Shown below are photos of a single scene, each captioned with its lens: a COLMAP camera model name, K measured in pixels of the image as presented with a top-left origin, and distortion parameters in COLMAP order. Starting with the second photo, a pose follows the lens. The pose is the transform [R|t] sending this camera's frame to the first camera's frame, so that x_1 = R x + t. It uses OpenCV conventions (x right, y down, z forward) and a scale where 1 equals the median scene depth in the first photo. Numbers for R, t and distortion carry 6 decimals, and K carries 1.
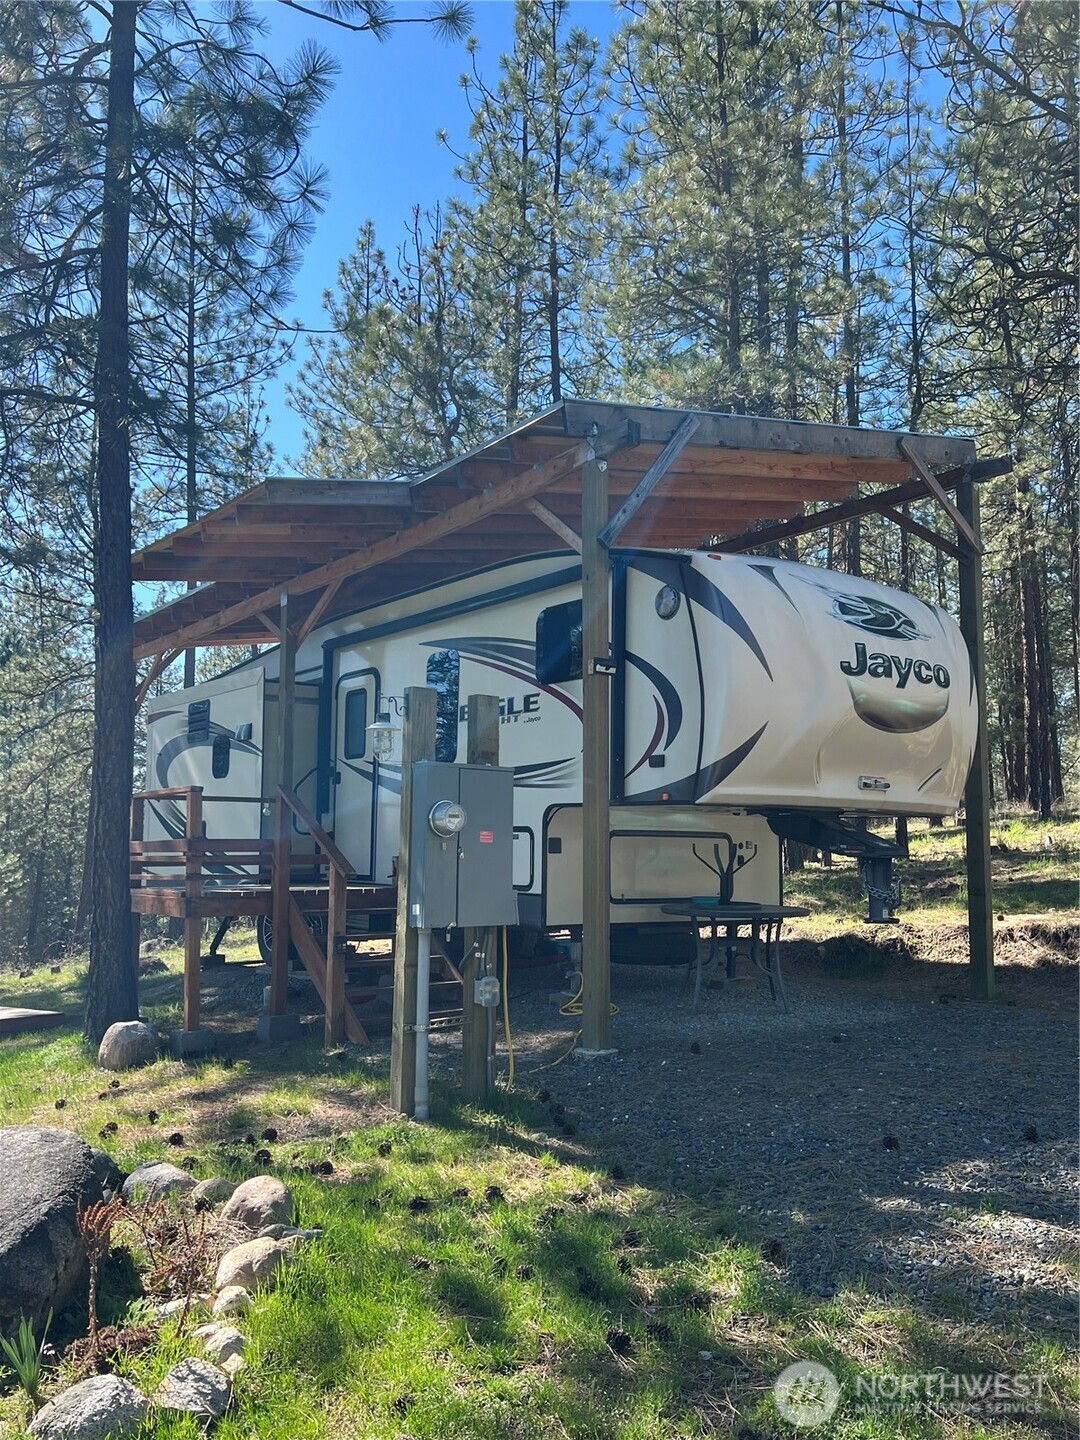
lens RADIAL K [[1170.2, 0, 545.8], [0, 1170.2, 753.8], [0, 0, 1]] dist [0.060173, -0.054176]
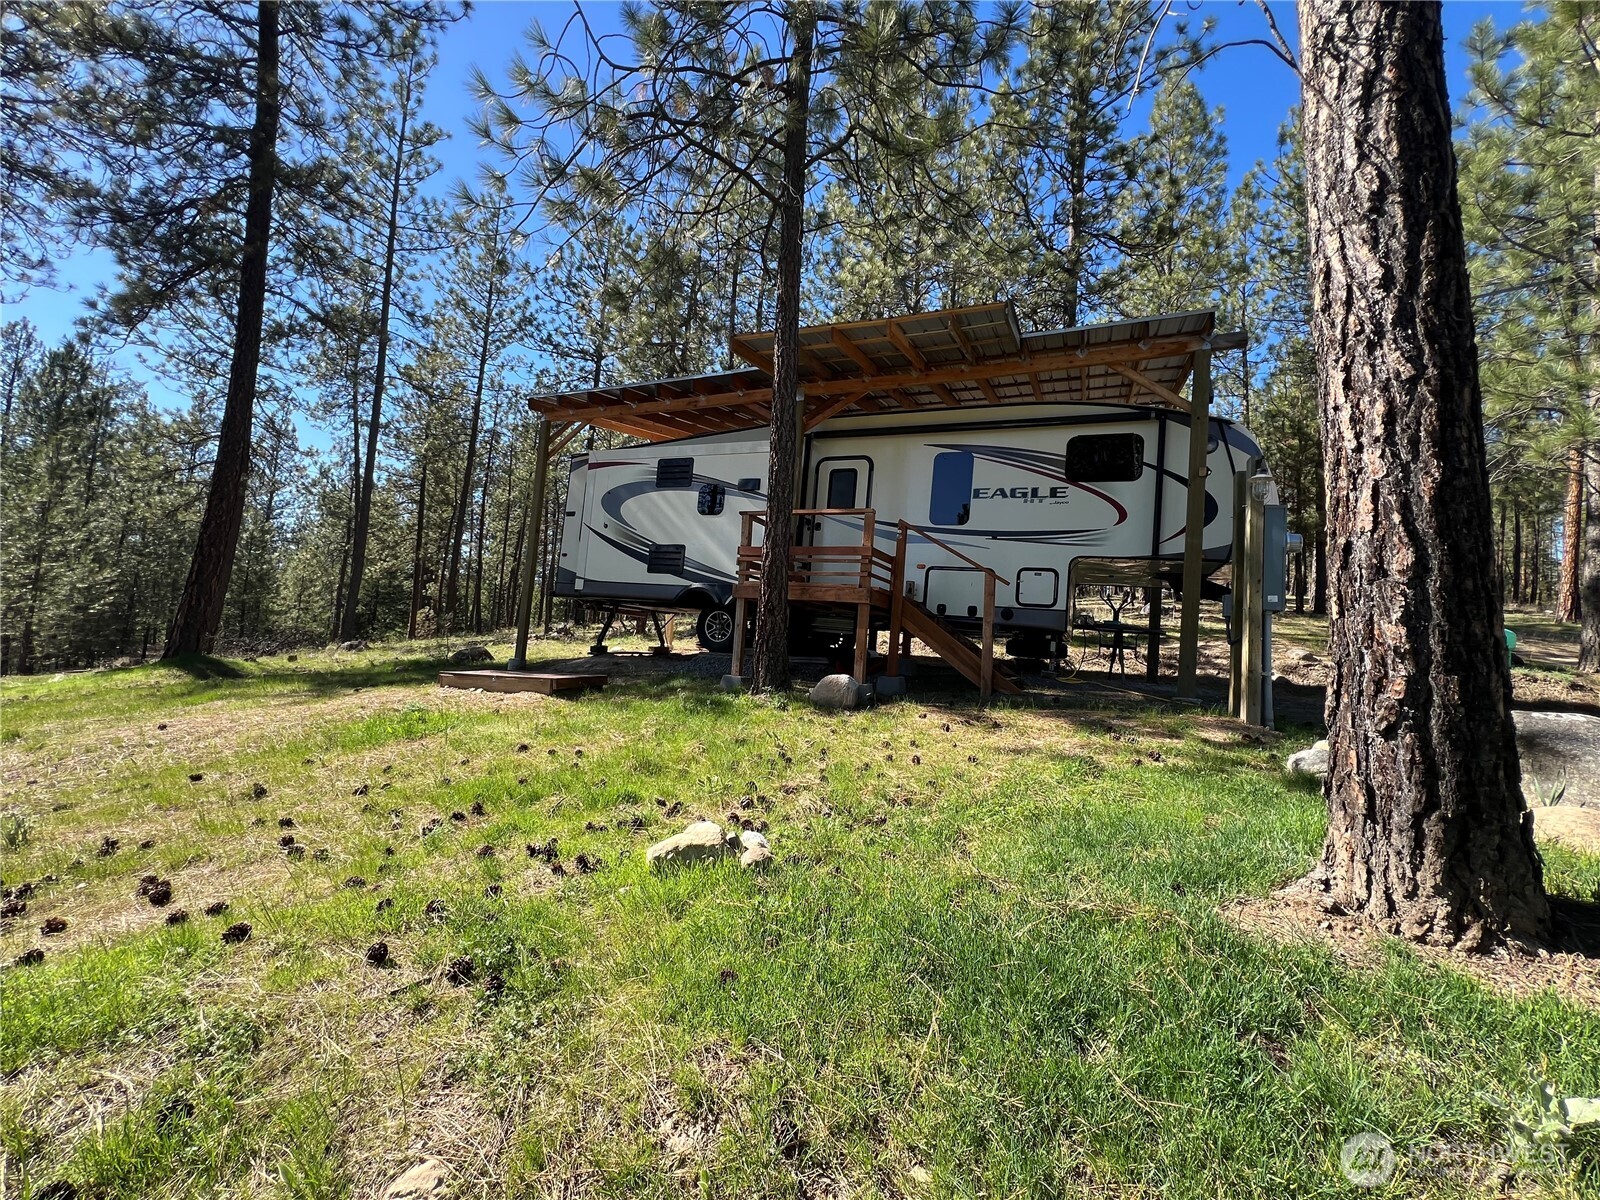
lens RADIAL K [[642.5, 0, 797.8], [0, 642.5, 598.7], [0, 0, 1]] dist [-0.001699, 0.000337]
pose [[0.873263, 0.109863, 0.474703, -0.582920], [-0.122038, 0.992512, -0.005202, 0.120175], [-0.471719, -0.053389, 0.880131, 0.303355]]
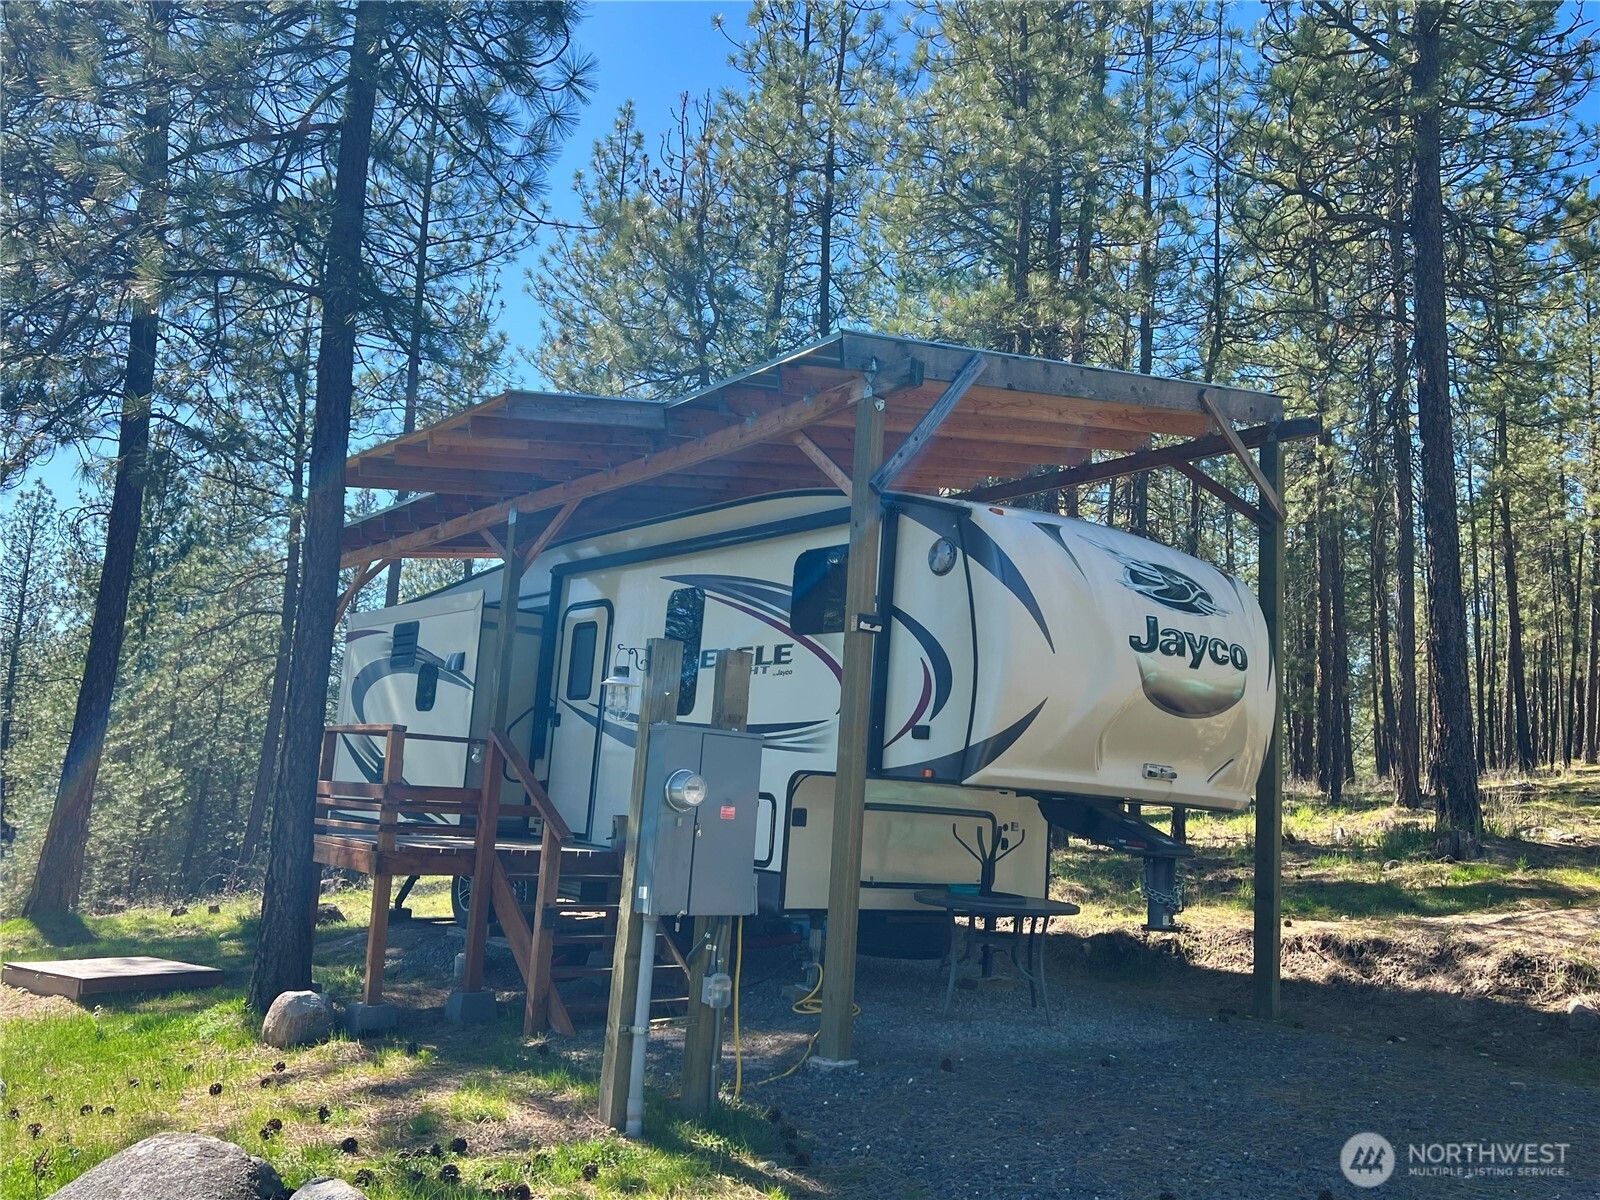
lens RADIAL K [[1302.4, 0, 815.7], [0, 1302.4, 617.4], [0, 0, 1]] dist [0.063422, -0.066929]
pose [[0.997706, 0.064322, 0.021115, -0.007984], [-0.063041, 0.996405, -0.056590, -0.013284], [-0.024679, 0.055129, 0.998174, 0.000983]]
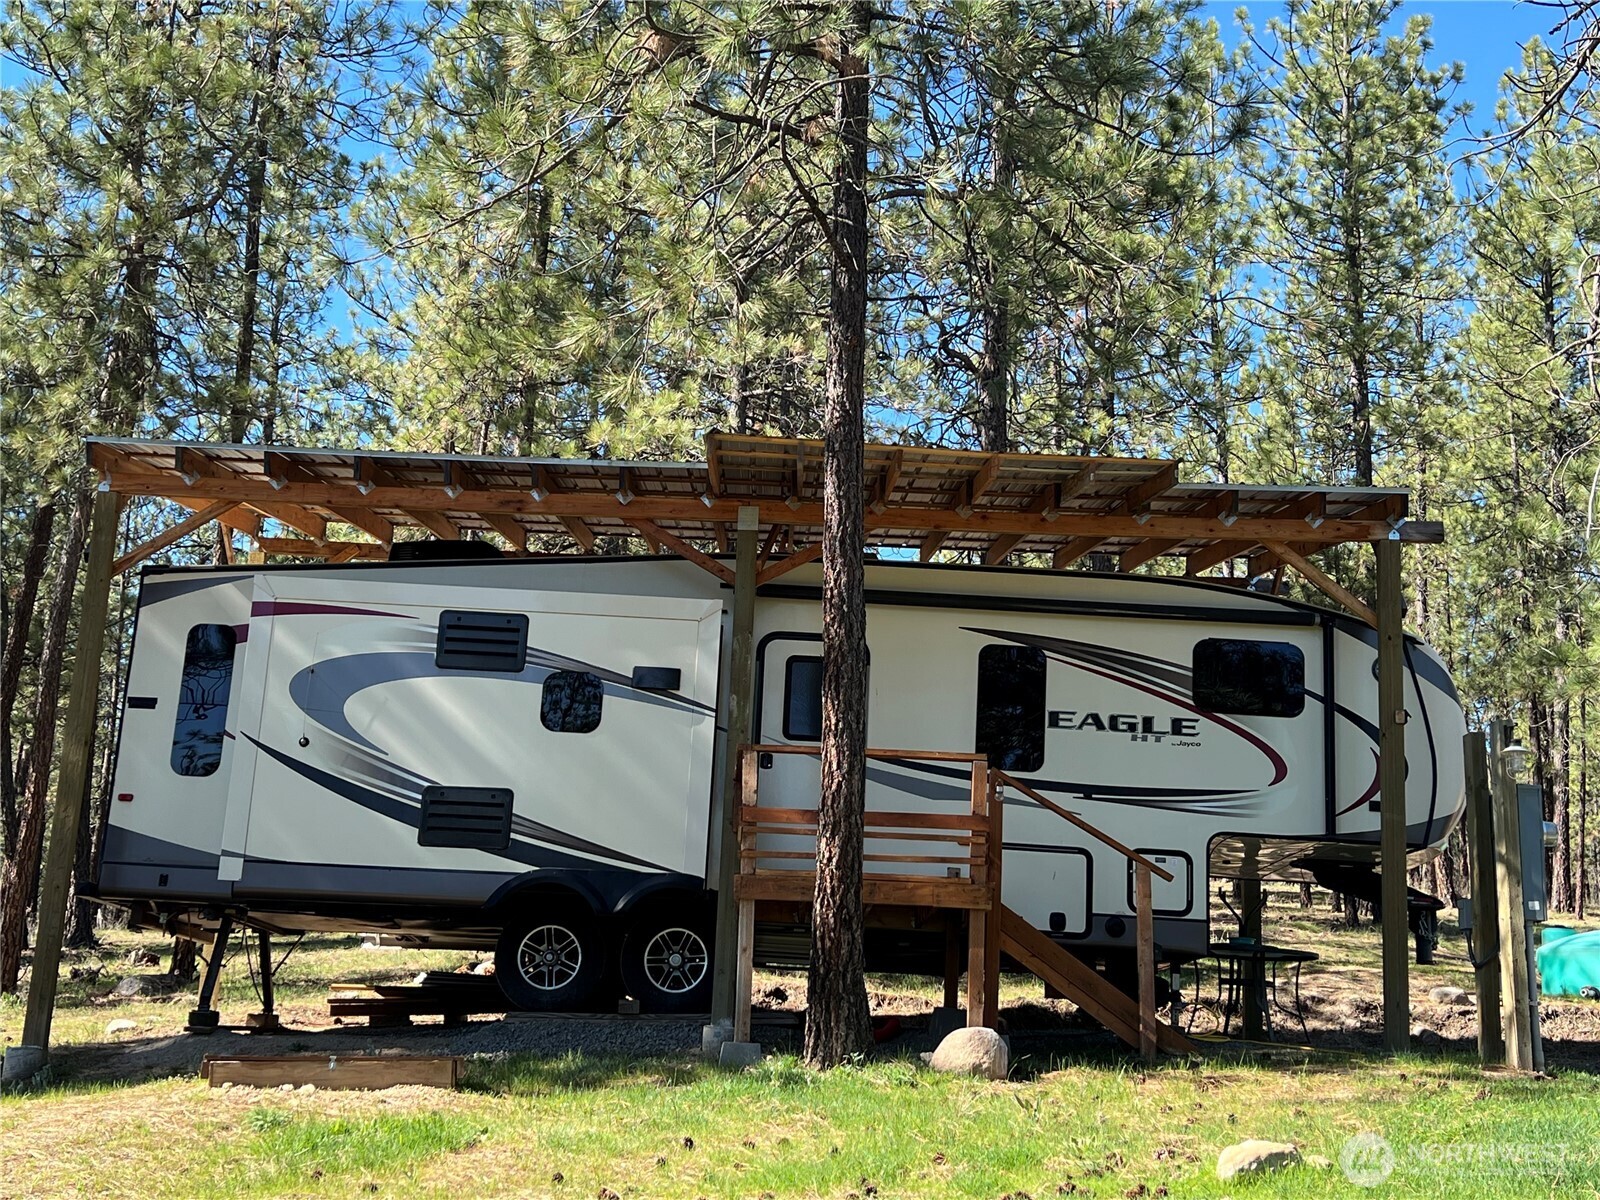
lens RADIAL K [[1891.4, 0, 798.6], [0, 1891.4, 653.6], [0, 0, 1]] dist [0.092704, -0.002812]
pose [[0.587429, 0.207621, 0.782189, -1.185224], [-0.109629, 0.978037, -0.177274, 0.174385], [-0.801815, 0.018385, 0.597289, 0.233971]]
